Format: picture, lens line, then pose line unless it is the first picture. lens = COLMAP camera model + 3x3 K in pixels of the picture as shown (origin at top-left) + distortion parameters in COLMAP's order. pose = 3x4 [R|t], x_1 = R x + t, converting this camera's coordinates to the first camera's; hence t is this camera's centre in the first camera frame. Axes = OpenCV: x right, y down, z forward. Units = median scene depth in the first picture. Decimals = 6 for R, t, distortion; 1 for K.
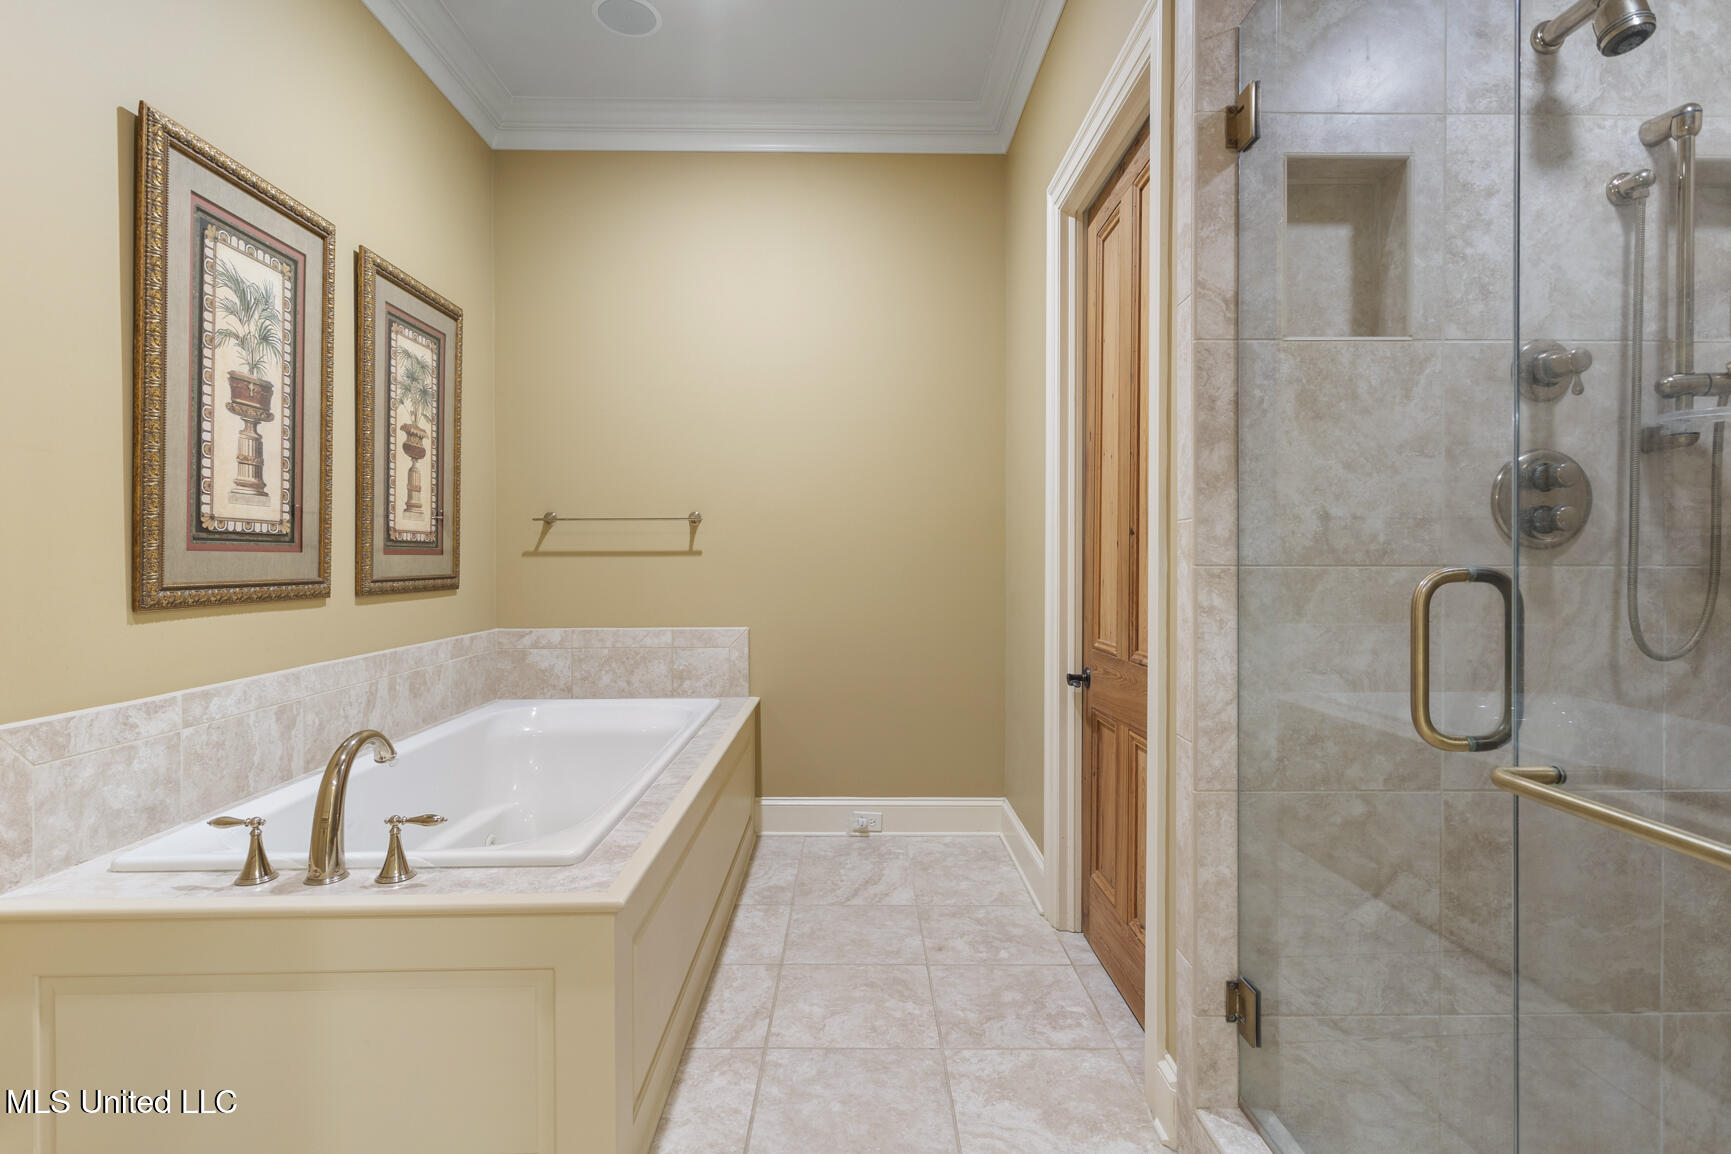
lens RADIAL K [[844.5, 0, 867.1], [0, 844.5, 564.2], [0, 0, 1]] dist [0.000531, 0.002367]
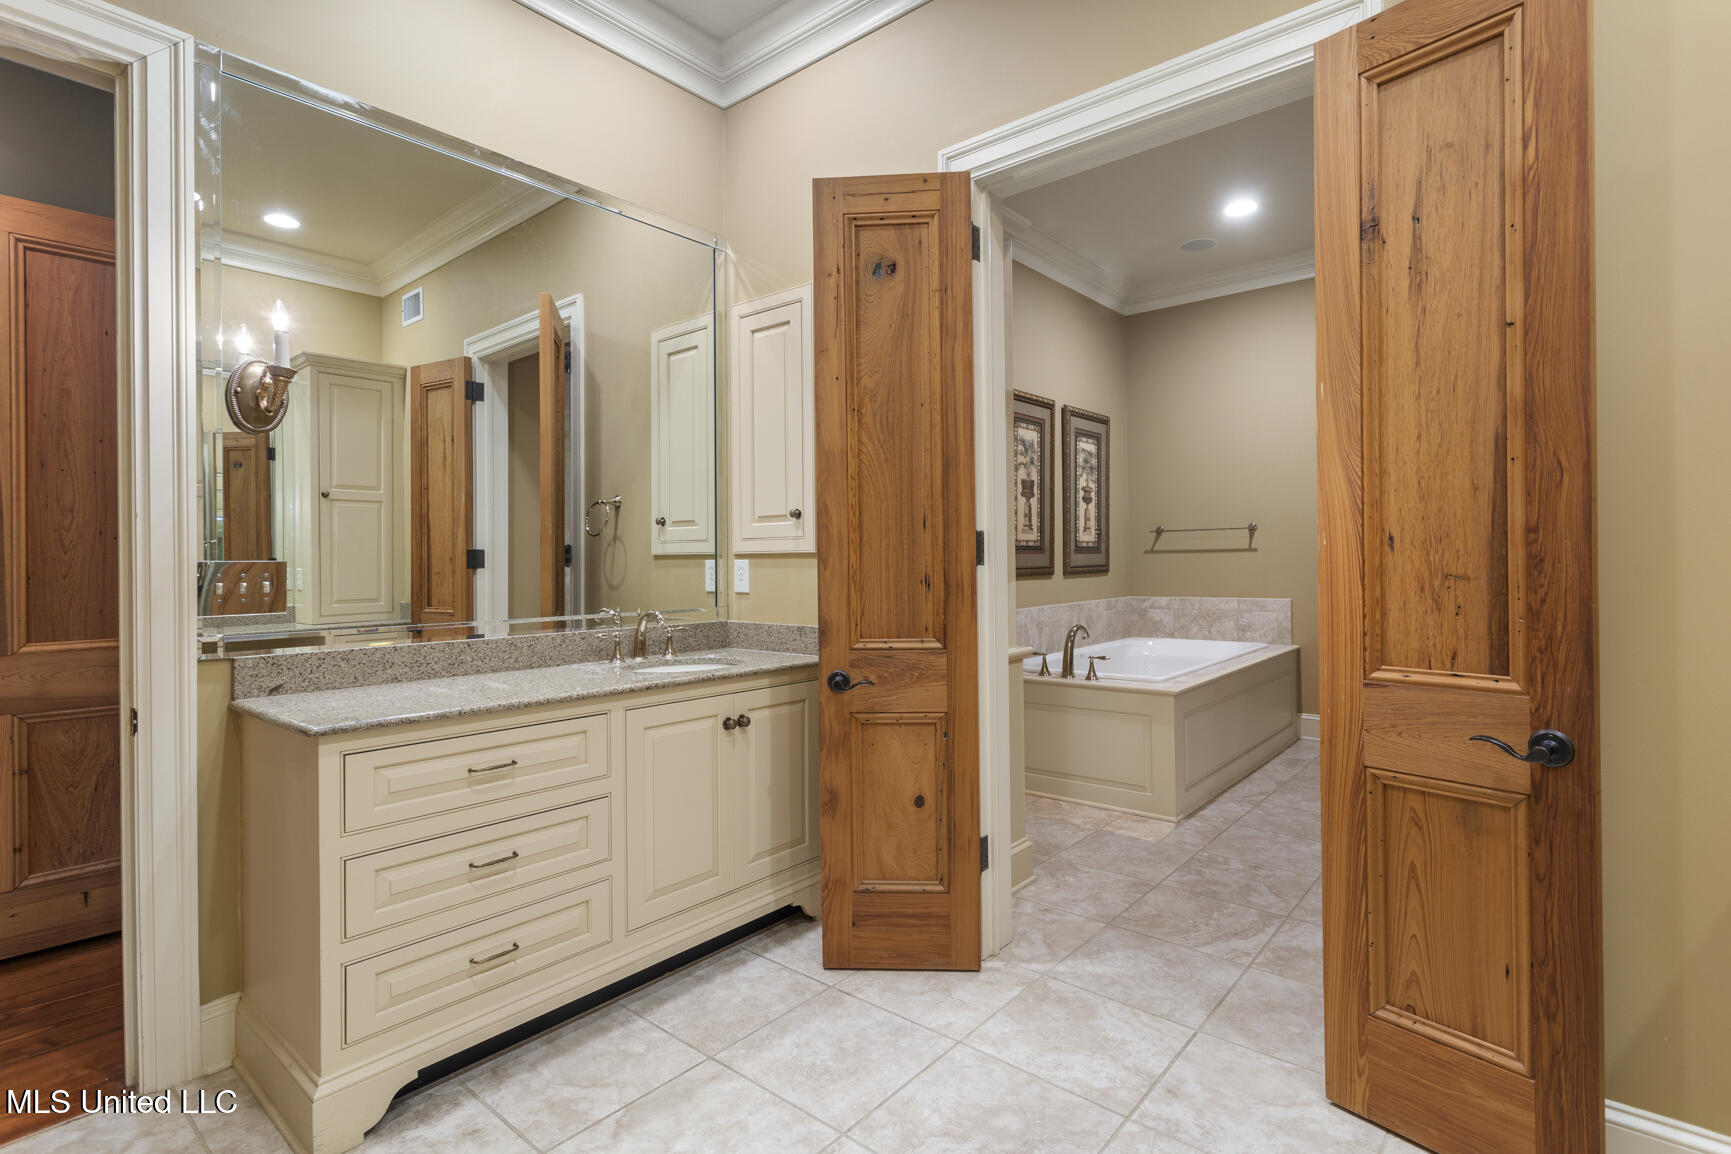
lens RADIAL K [[844.5, 0, 865.5], [0, 844.5, 562.6], [0, 0, 1]] dist [0.000531, 0.002367]
pose [[0.752699, -0.006236, -0.658335, 0.354416], [0.010402, 0.999943, 0.002421, -0.001210], [0.658282, -0.008670, 0.752721, -0.794521]]
